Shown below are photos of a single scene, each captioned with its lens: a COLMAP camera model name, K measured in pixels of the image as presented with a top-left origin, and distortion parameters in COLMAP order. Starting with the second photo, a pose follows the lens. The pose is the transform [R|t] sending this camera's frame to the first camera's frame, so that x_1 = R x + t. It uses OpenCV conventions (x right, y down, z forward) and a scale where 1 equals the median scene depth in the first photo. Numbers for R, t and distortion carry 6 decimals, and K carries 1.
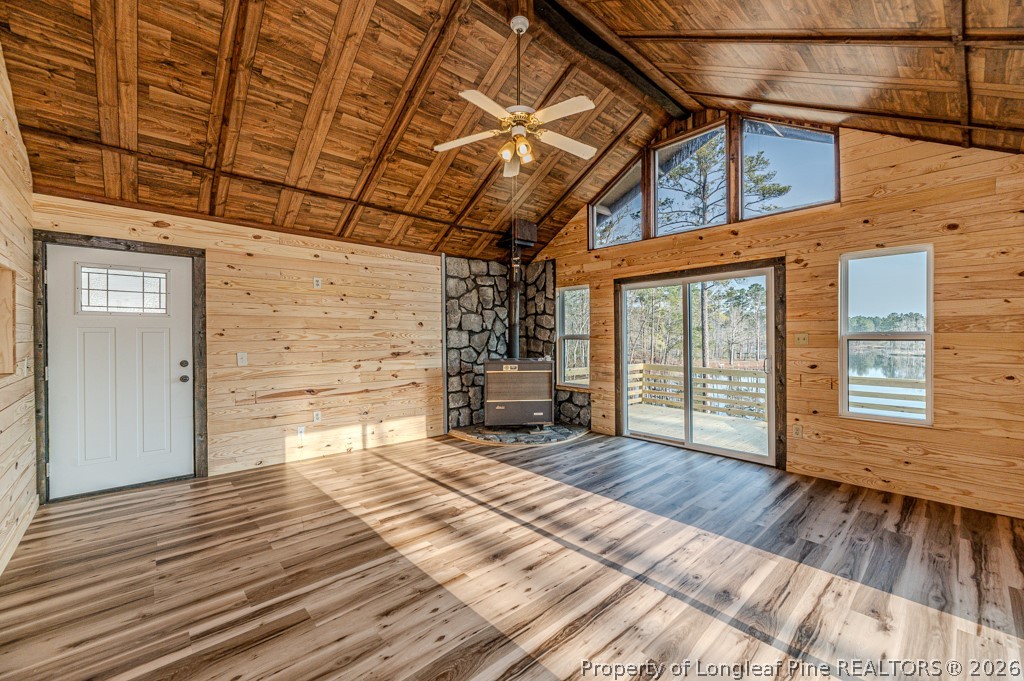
lens RADIAL K [[406.5, 0, 510.9], [0, 406.5, 340.6], [0, 0, 1]] dist [0.000436, -0.000757]
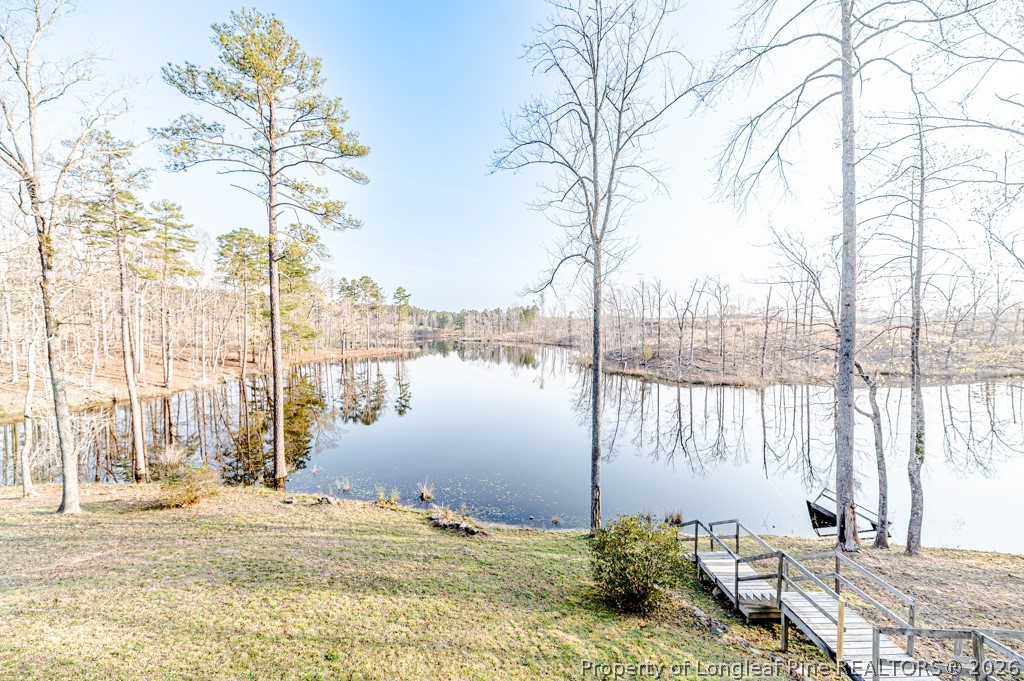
lens RADIAL K [[406.5, 0, 509.0], [0, 406.5, 338.5], [0, 0, 1]] dist [0.000436, -0.000757]
pose [[0.647257, -0.017454, 0.762072, 0.180986], [0.003094, 0.999790, 0.020270, 0.002108], [-0.762266, -0.010762, 0.647175, 0.181211]]
